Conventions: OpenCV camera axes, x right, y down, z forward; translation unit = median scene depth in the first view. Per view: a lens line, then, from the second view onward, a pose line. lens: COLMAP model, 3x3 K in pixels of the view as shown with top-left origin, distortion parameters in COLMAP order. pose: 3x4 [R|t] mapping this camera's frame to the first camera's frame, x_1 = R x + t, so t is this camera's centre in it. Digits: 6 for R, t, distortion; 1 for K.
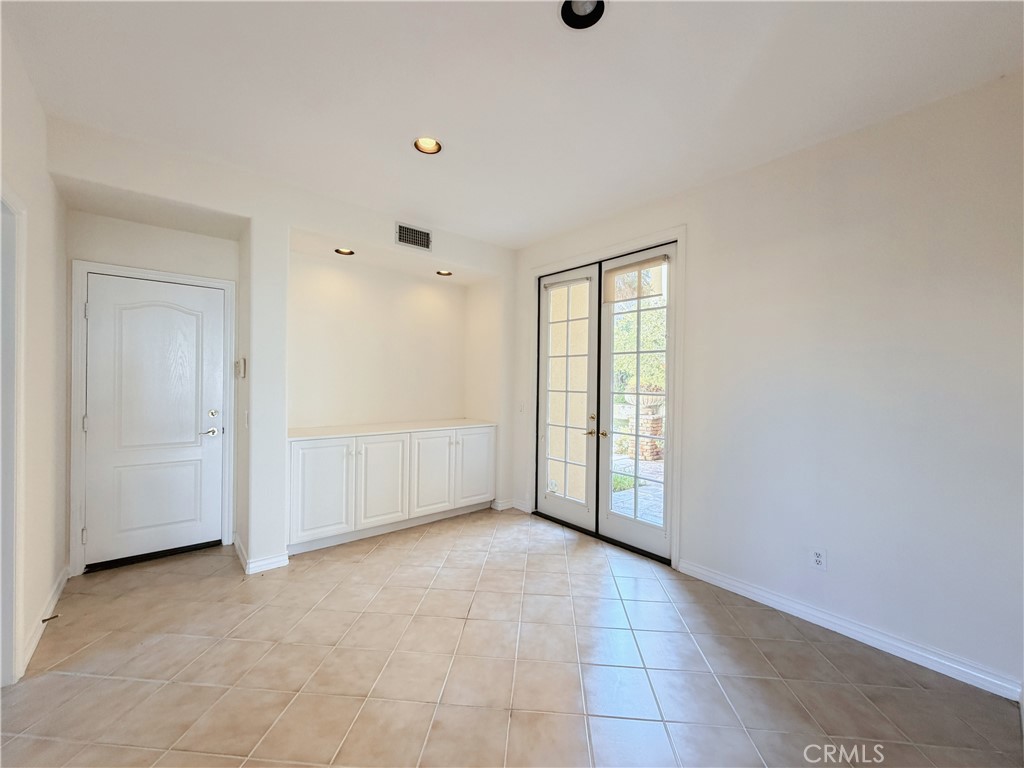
lens RADIAL K [[406.3, 0, 514.7], [0, 406.3, 383.0], [0, 0, 1]] dist [0.001214, 0.000234]
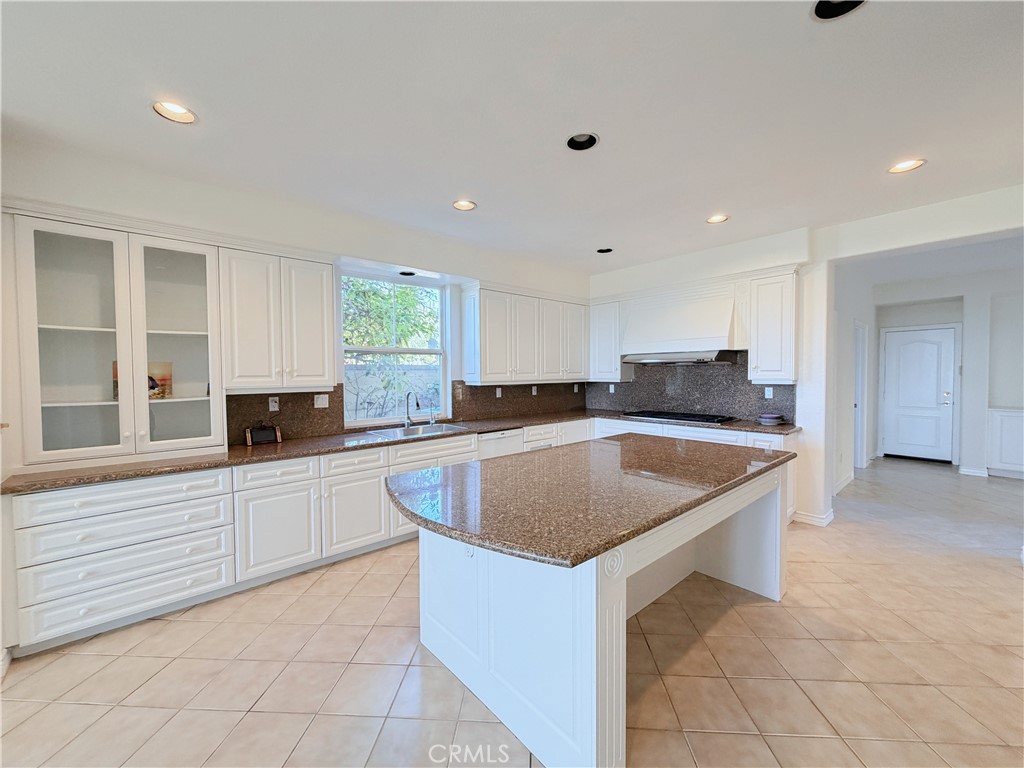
lens RADIAL K [[406.3, 0, 510.3], [0, 406.3, 384.6], [0, 0, 1]] dist [0.001214, 0.000234]
pose [[0.010372, 0.018221, -0.999780, 1.212687], [0.007937, 0.999801, 0.018304, -0.019333], [0.999915, -0.008125, 0.010225, -1.130555]]
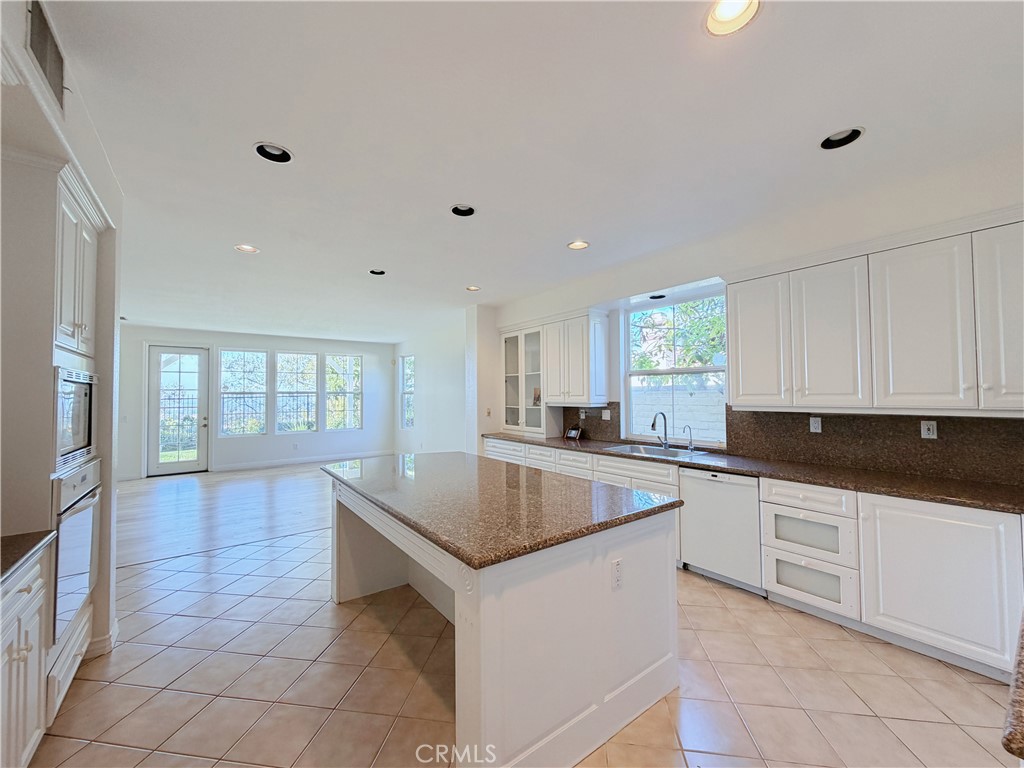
lens RADIAL K [[406.3, 0, 509.3], [0, 406.3, 385.6], [0, 0, 1]] dist [0.001214, 0.000234]
pose [[-0.997557, -0.003311, 0.069775, 0.295506], [-0.004794, 0.999766, -0.021093, -0.031734], [-0.069689, -0.021376, -0.997340, -0.085499]]
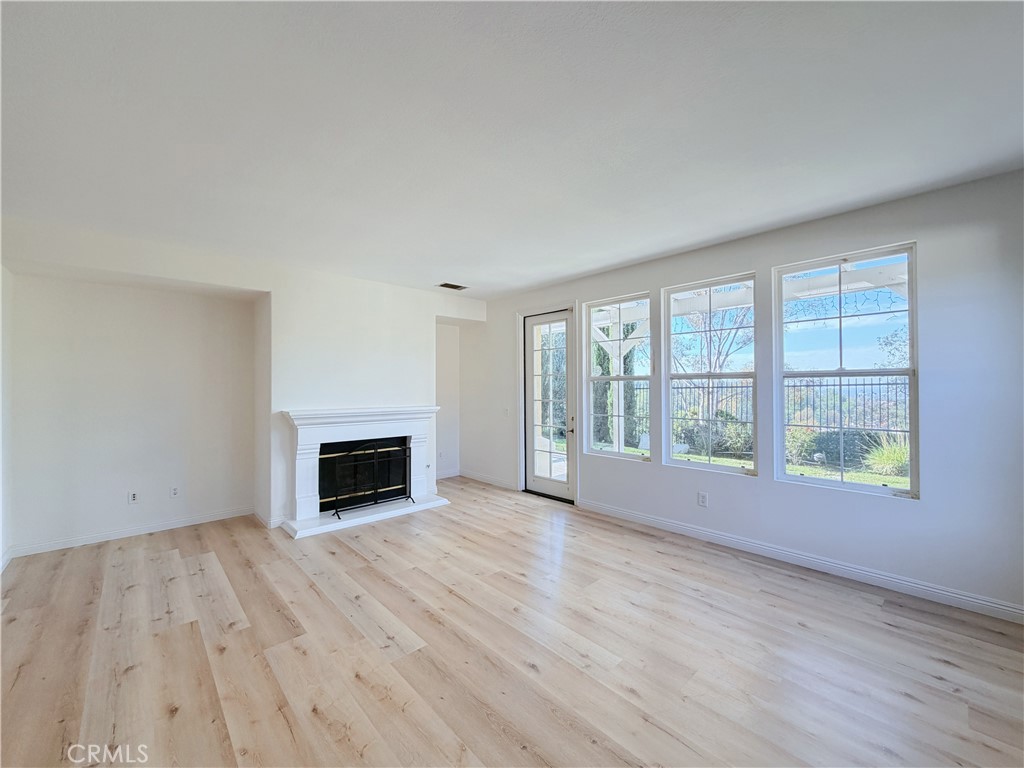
lens RADIAL K [[406.3, 0, 509.4], [0, 406.3, 383.1], [0, 0, 1]] dist [0.001214, 0.000234]
pose [[-0.035720, -0.001068, 0.999361, 0.783554], [0.007112, 0.999974, 0.001323, -0.016947], [-0.999337, 0.007155, -0.035711, -2.247399]]
